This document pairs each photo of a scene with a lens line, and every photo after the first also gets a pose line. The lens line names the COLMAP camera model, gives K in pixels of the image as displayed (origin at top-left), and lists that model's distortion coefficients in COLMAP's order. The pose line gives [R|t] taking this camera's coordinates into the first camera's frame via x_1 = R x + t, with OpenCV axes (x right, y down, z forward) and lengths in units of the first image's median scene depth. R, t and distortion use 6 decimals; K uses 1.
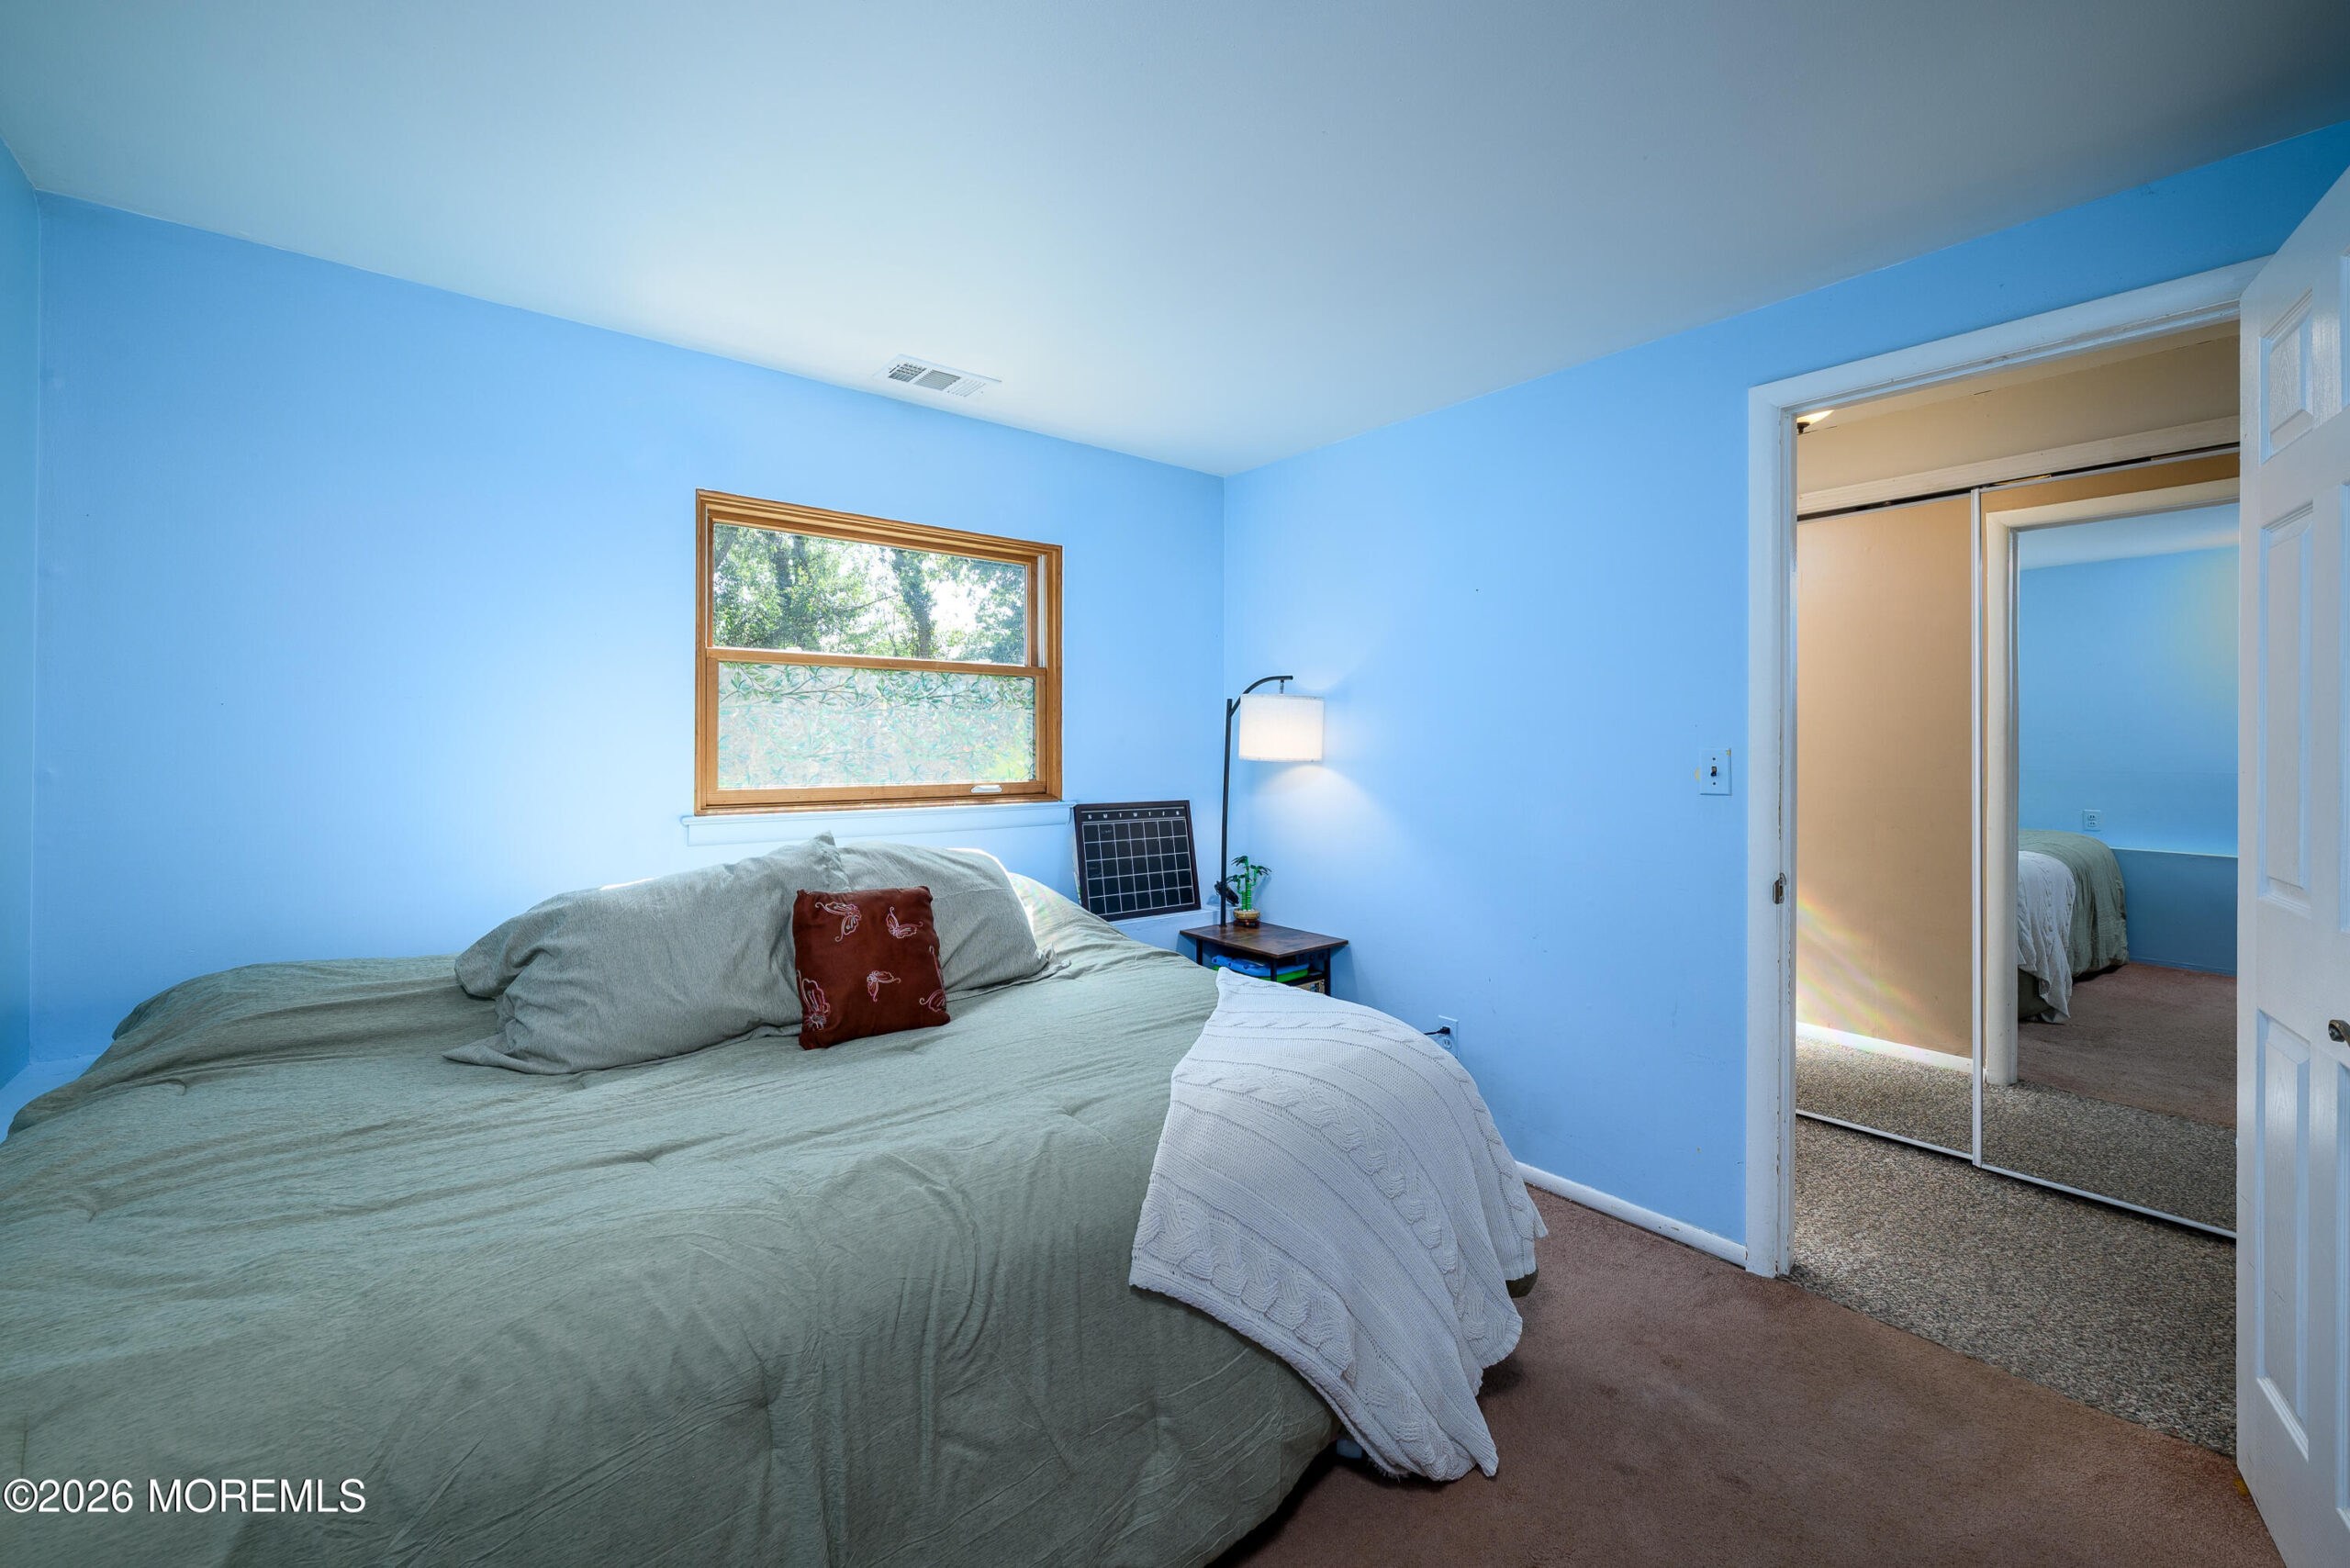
lens RADIAL K [[956.1, 0, 1177.6], [0, 956.1, 746.8], [0, 0, 1]] dist [0.000663, 0.000386]
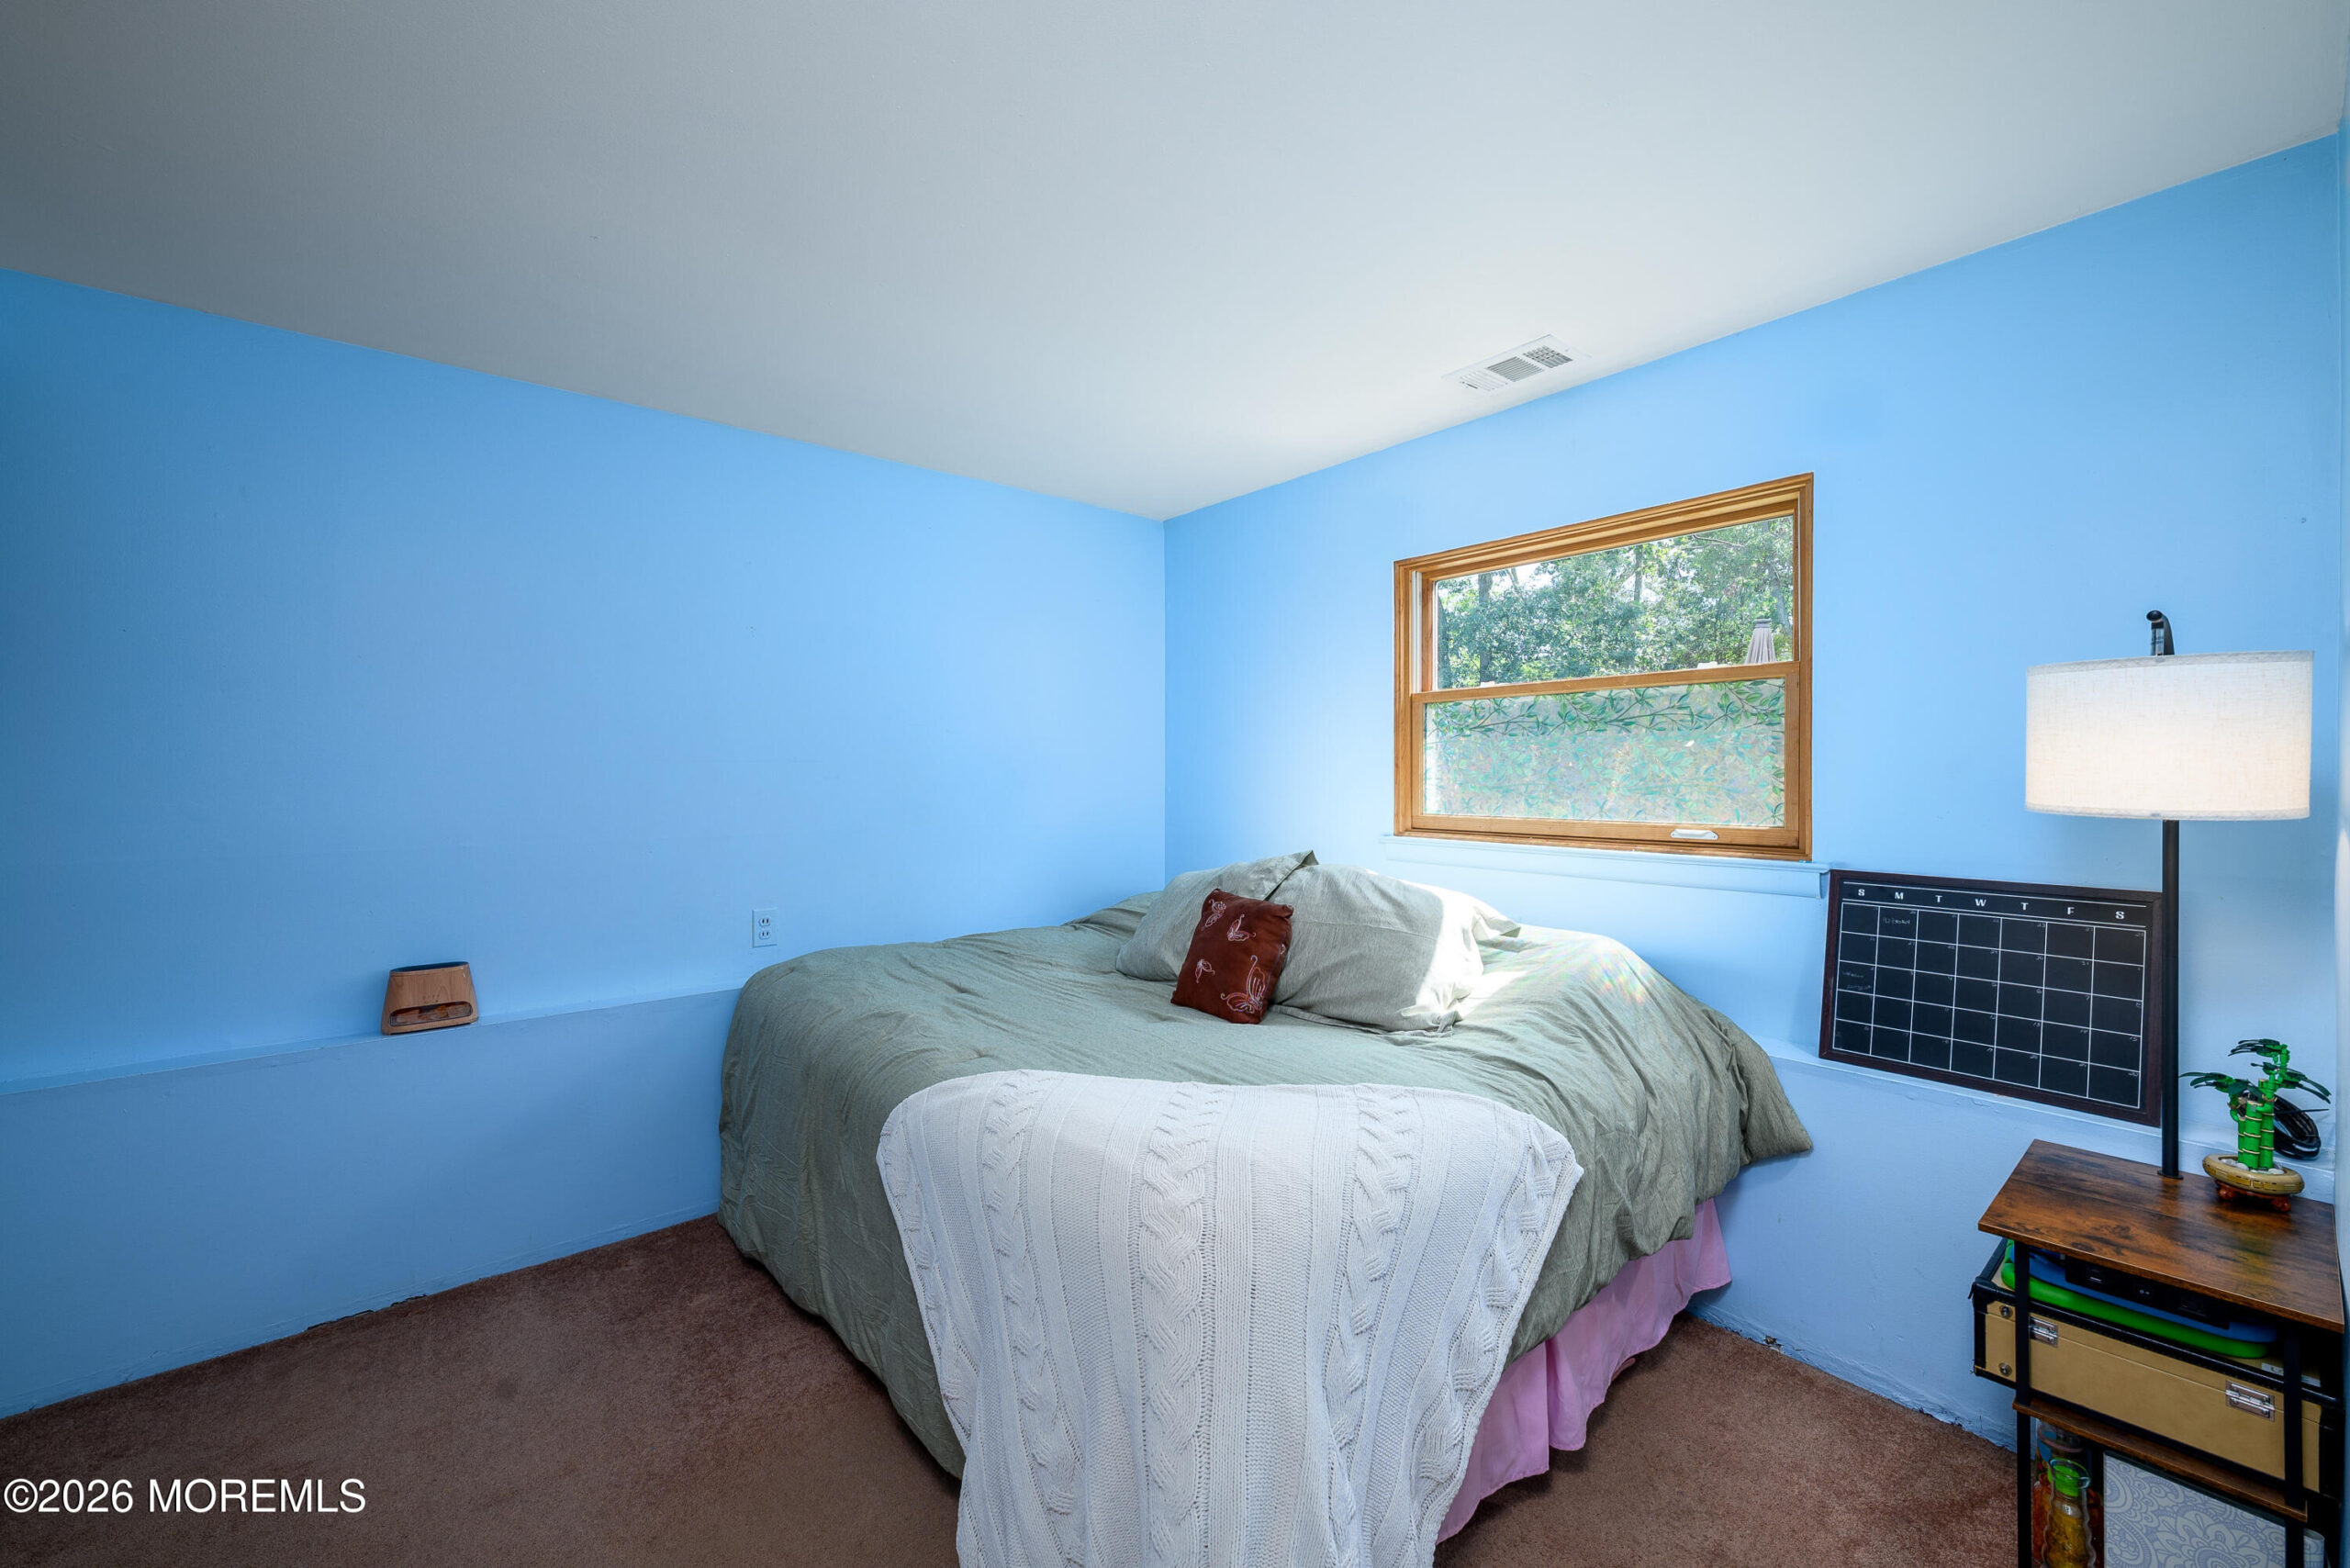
lens RADIAL K [[966.9, 0, 1175.0], [0, 966.9, 784.0], [0, 0, 1]] dist [0.000381, 0.000070]
pose [[0.003379, 0.012855, -0.999912, 0.563984], [-0.001411, 0.999916, 0.012851, -0.004934], [0.999993, 0.001367, 0.003397, 0.582114]]
